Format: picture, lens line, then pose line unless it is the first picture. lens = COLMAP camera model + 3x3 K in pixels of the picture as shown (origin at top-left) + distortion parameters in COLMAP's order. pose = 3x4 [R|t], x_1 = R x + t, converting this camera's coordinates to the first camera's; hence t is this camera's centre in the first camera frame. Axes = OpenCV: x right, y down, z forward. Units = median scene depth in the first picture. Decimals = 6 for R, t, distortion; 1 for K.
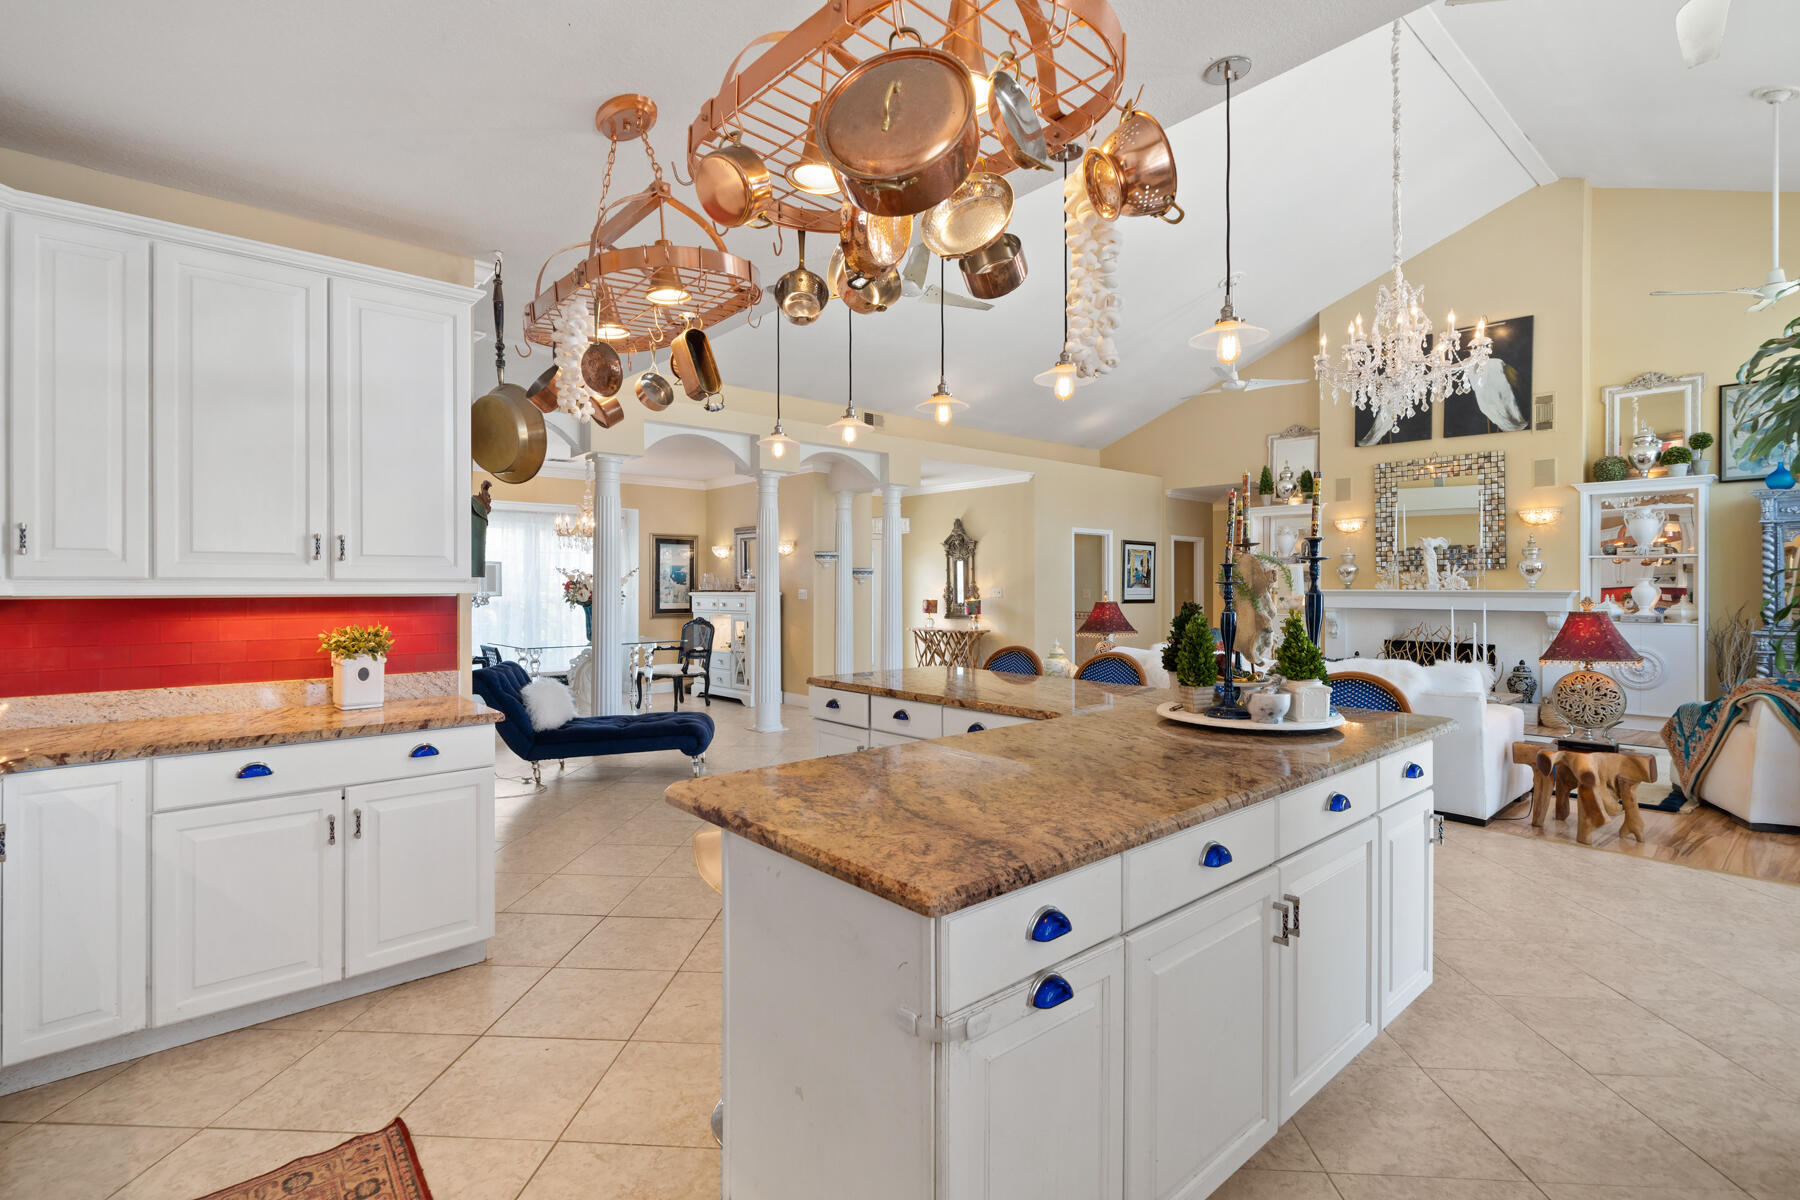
lens RADIAL K [[822.4, 0, 890.7], [0, 822.4, 587.9], [0, 0, 1]] dist [-0.002957, -0.000102]
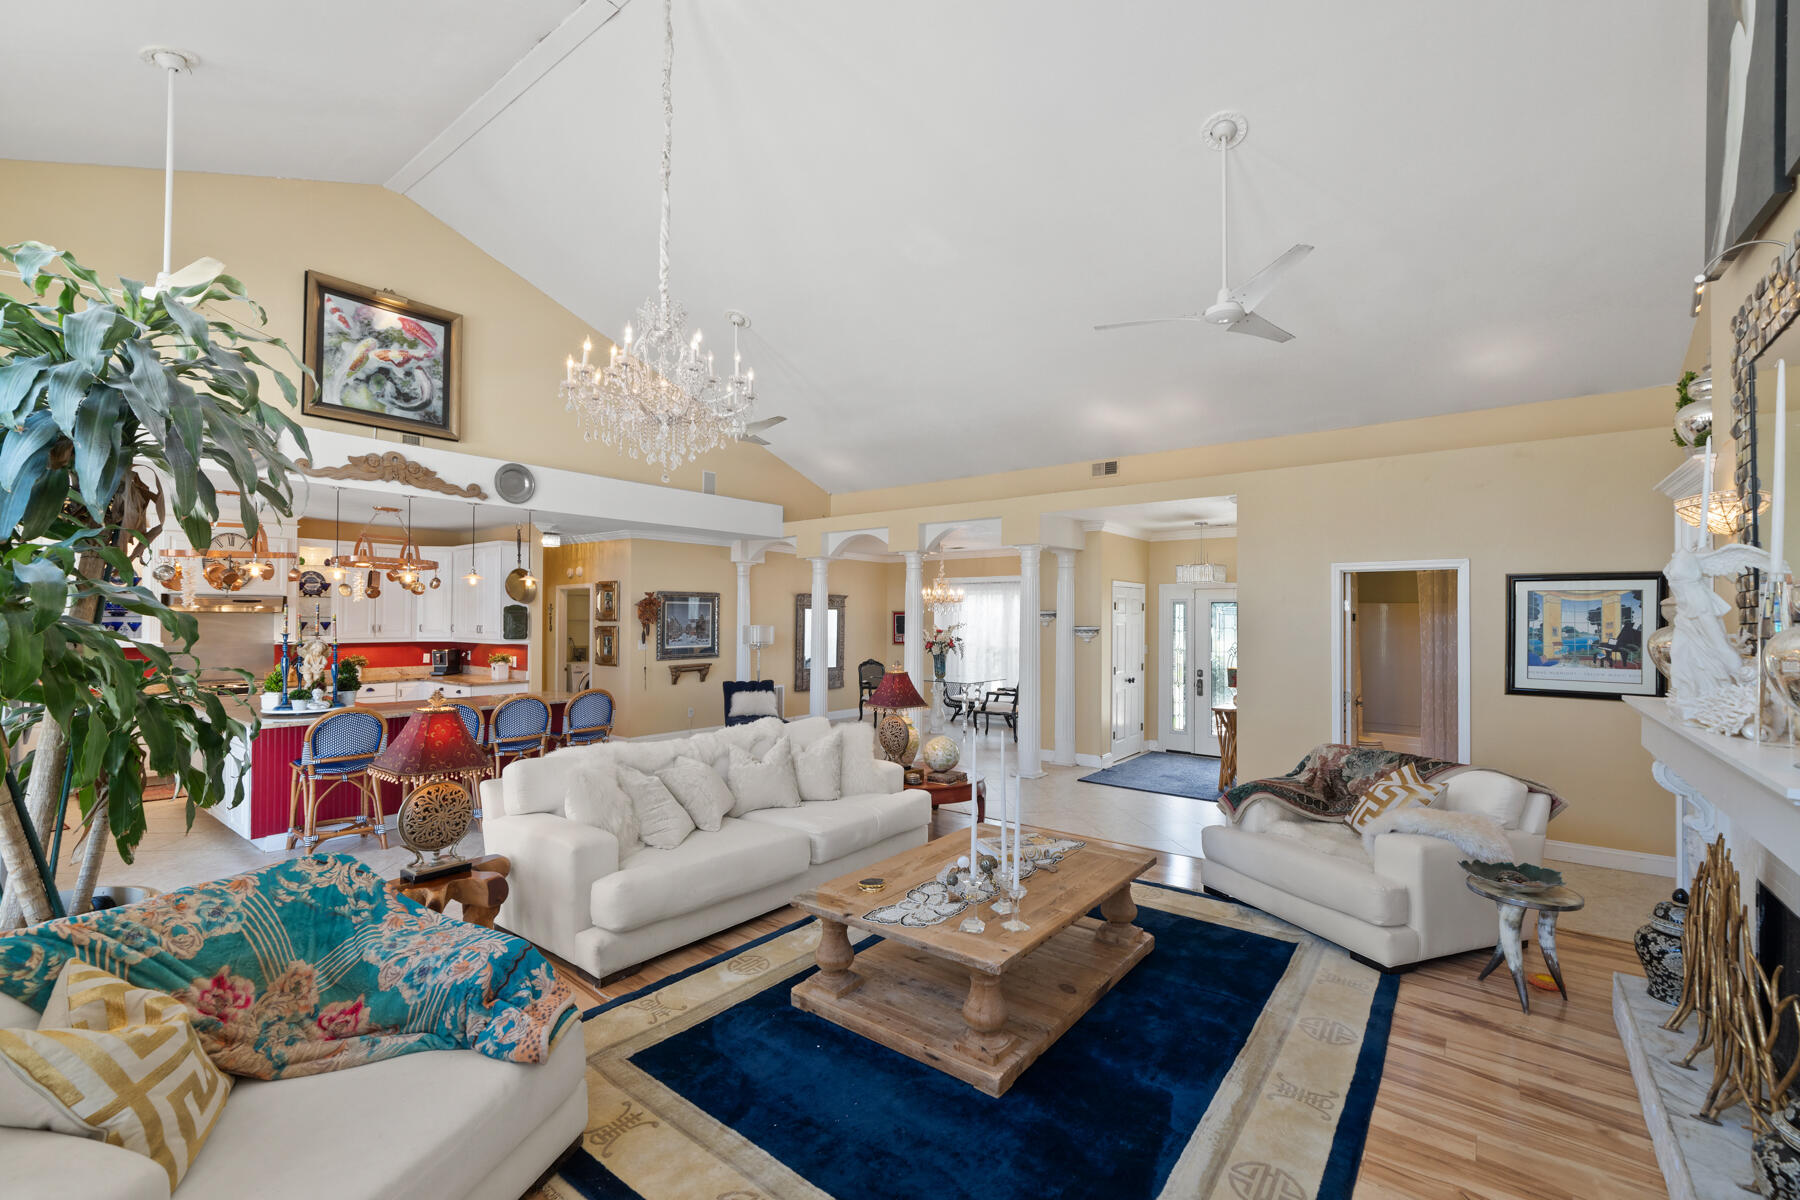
lens RADIAL K [[748.1, 0, 893.7], [0, 748.1, 610.0], [0, 0, 1]] dist [-0.002484, -0.000075]
pose [[0.203669, -0.012925, -0.978955, 0.871406], [-0.007202, 0.999866, -0.014699, -0.033509], [0.979013, 0.010045, 0.203548, 0.670908]]
